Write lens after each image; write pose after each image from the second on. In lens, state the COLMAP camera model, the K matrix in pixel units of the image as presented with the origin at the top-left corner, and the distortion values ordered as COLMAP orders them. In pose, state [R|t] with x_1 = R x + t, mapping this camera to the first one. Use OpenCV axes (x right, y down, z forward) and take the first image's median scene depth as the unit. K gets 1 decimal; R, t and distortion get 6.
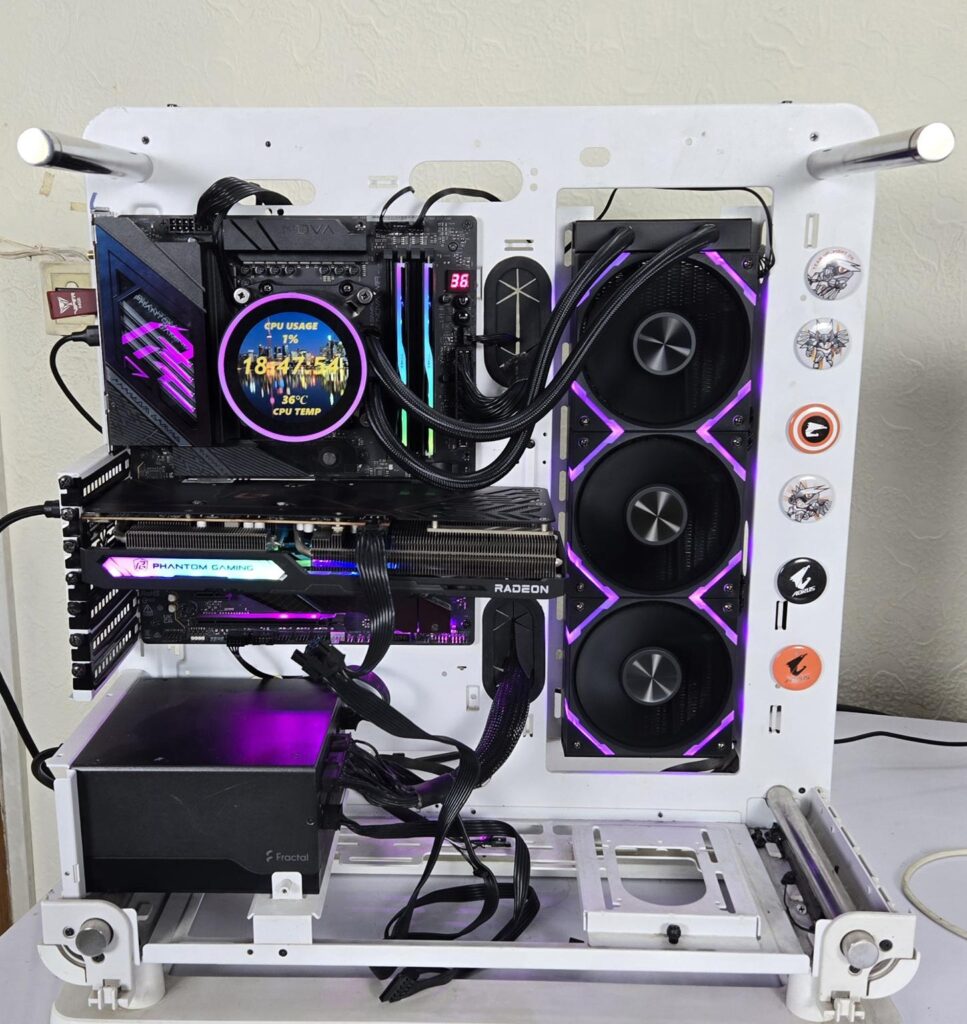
lens RADIAL K [[1236.3, 0, 441.4], [0, 1236.3, 519.8], [0, 0, 1]] dist [0.059191, 0.000000]
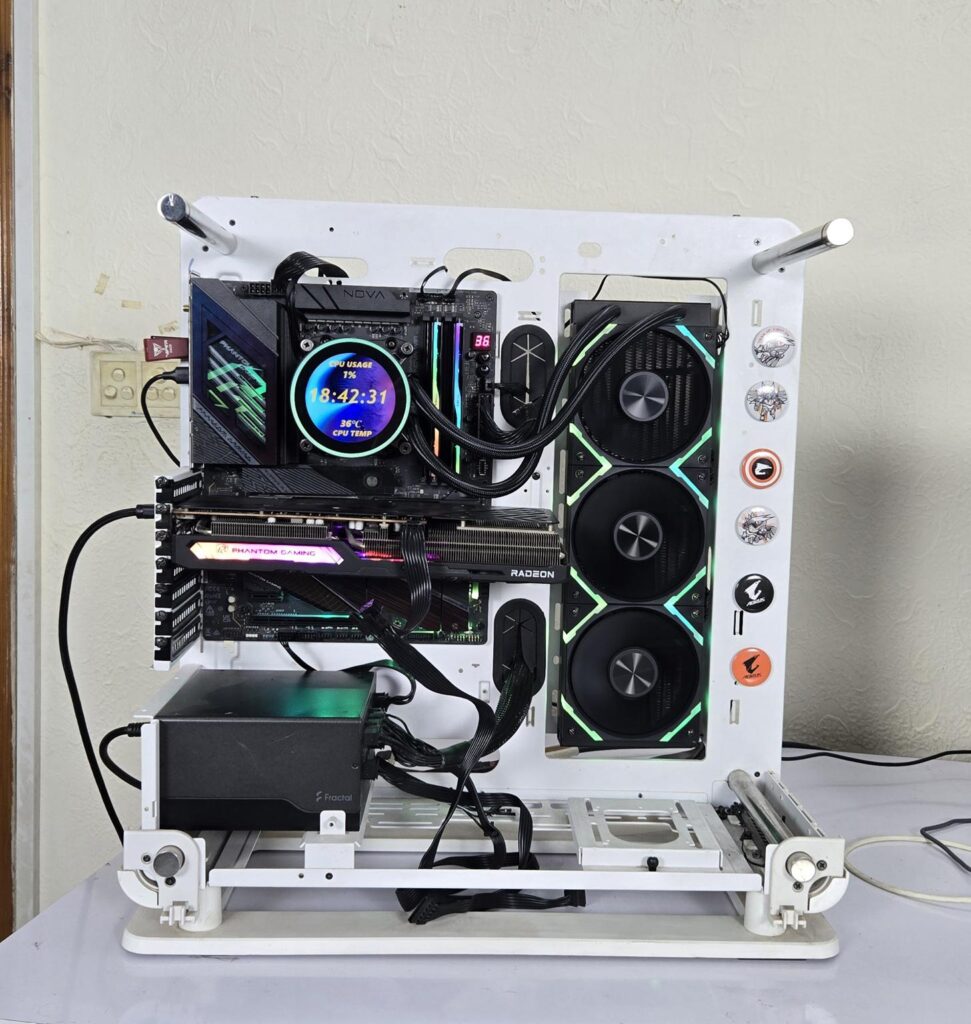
lens RADIAL K [[1236.3, 0, 516.2], [0, 1236.3, 510.3], [0, 0, 1]] dist [0.059191, 0.000000]
pose [[0.996440, 0.023157, 0.081063, -0.048620], [-0.012072, 0.990819, -0.134654, 0.144216], [-0.083437, 0.133196, 0.987571, -0.213431]]
